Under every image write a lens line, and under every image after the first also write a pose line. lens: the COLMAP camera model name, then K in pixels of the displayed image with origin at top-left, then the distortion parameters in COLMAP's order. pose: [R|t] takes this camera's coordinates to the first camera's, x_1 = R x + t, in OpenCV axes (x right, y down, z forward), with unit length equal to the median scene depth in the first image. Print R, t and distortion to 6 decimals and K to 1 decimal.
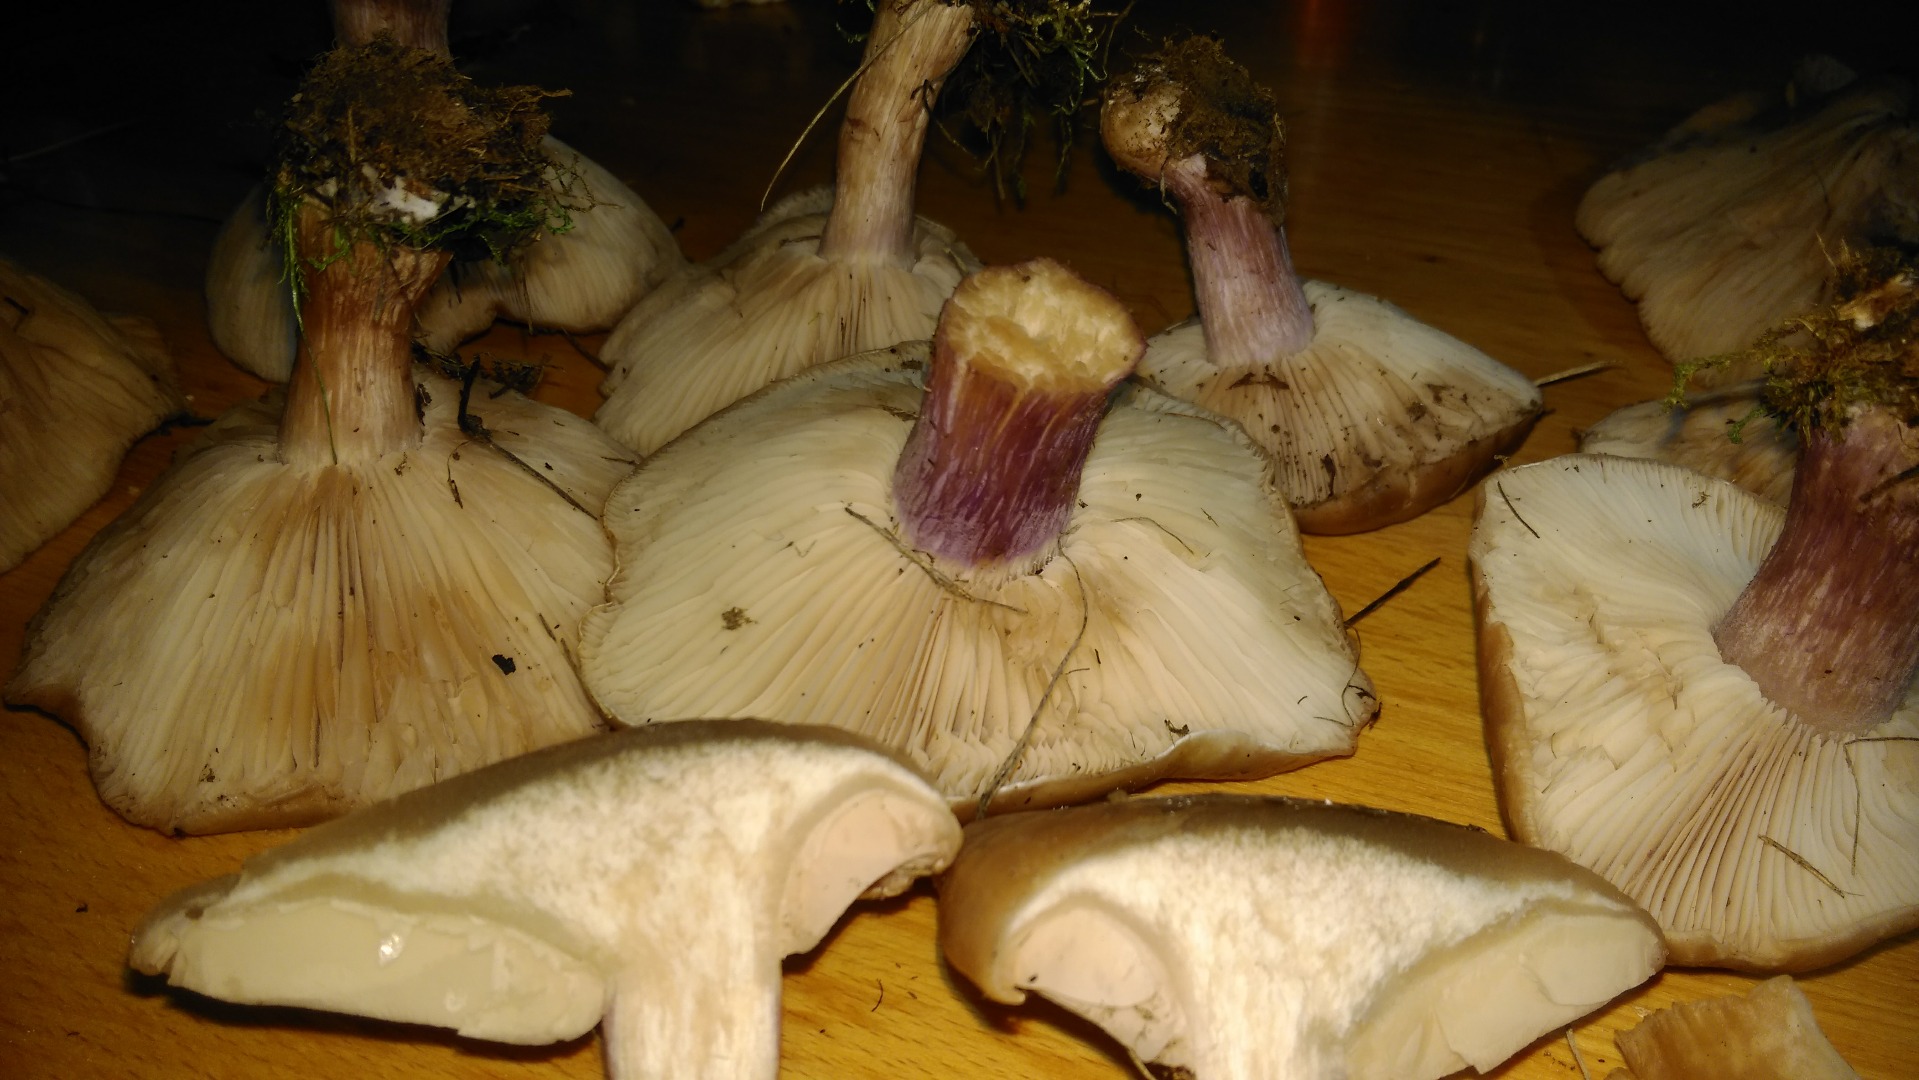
lens RADIAL K [[1632.4, 0, 977.6], [0, 1632.4, 535.0], [0, 0, 1]] dist [0.065492, -0.137119]
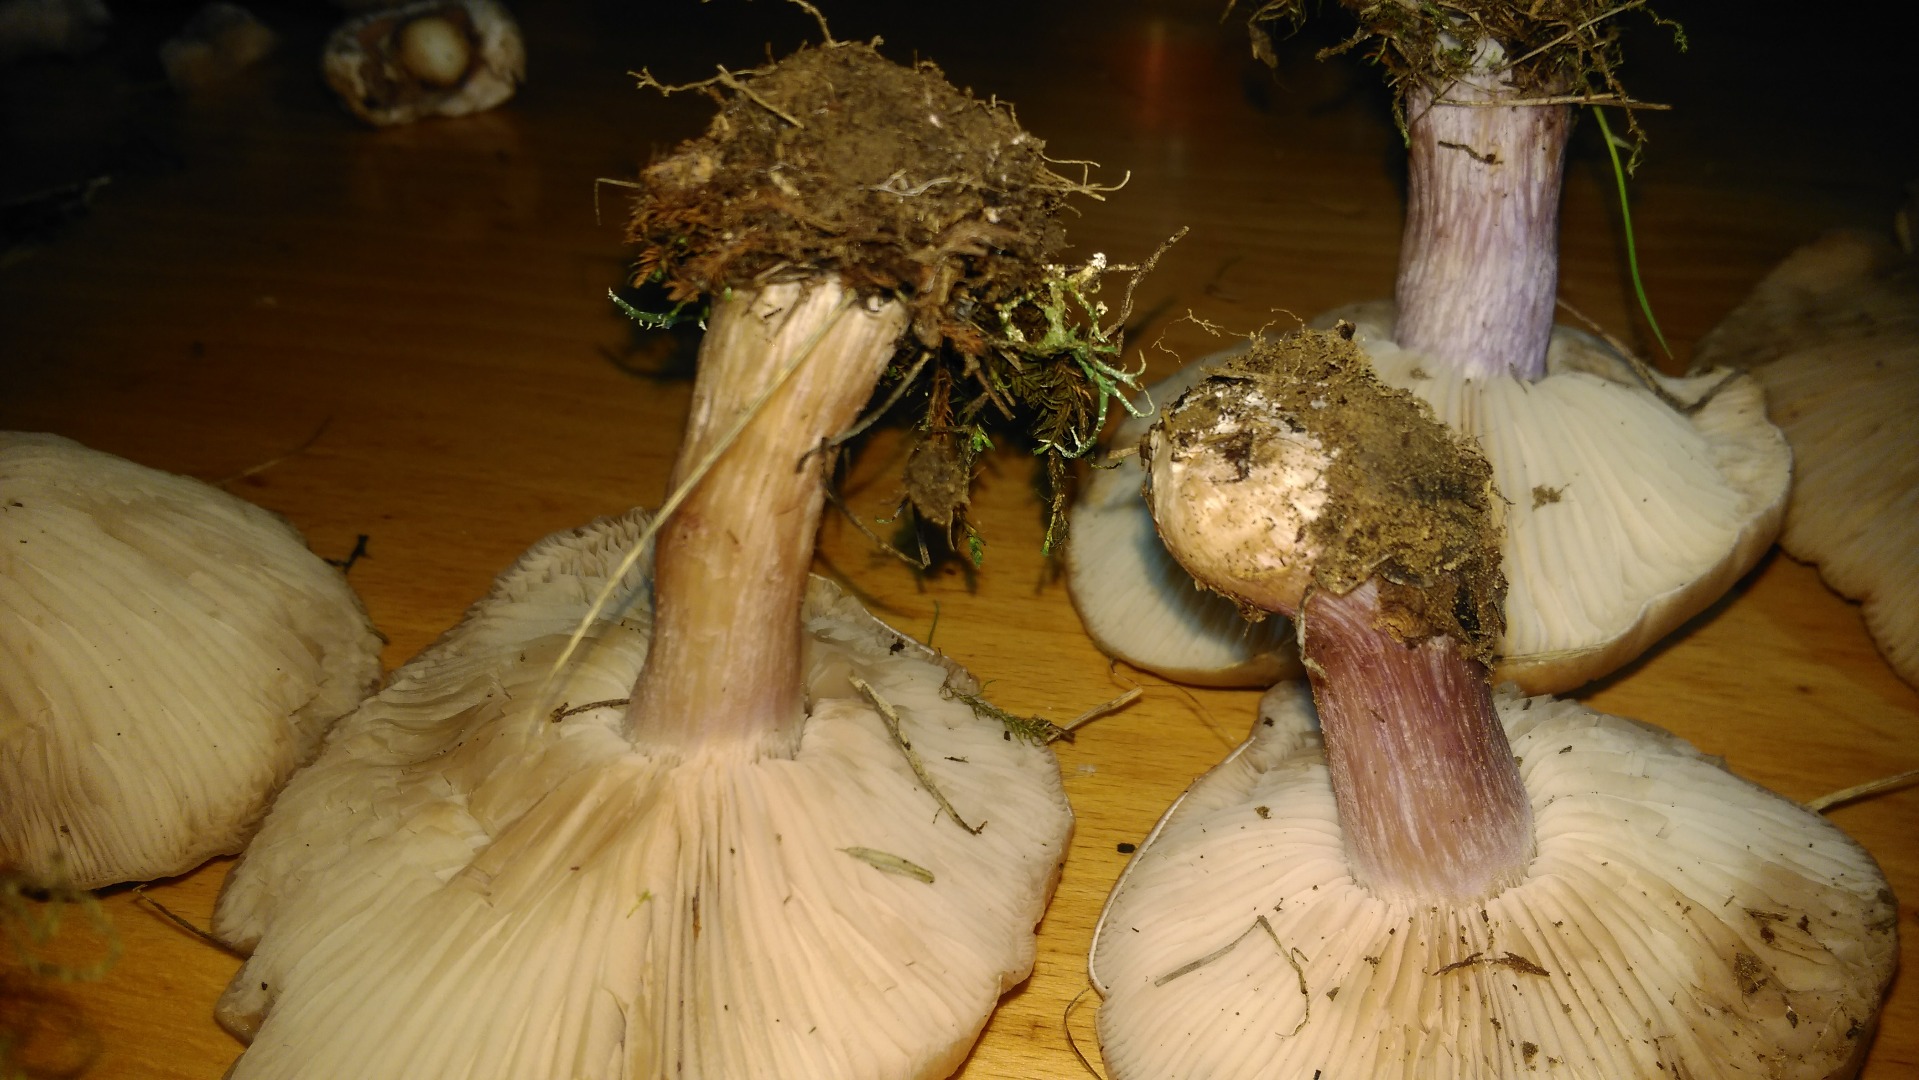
lens RADIAL K [[1632.4, 0, 997.0], [0, 1632.4, 506.3], [0, 0, 1]] dist [0.065492, -0.137119]
pose [[0.982402, -0.080581, 0.168502, -0.067083], [0.081311, 0.996685, 0.002577, -0.253094], [-0.168151, 0.011169, 0.985698, 0.473725]]
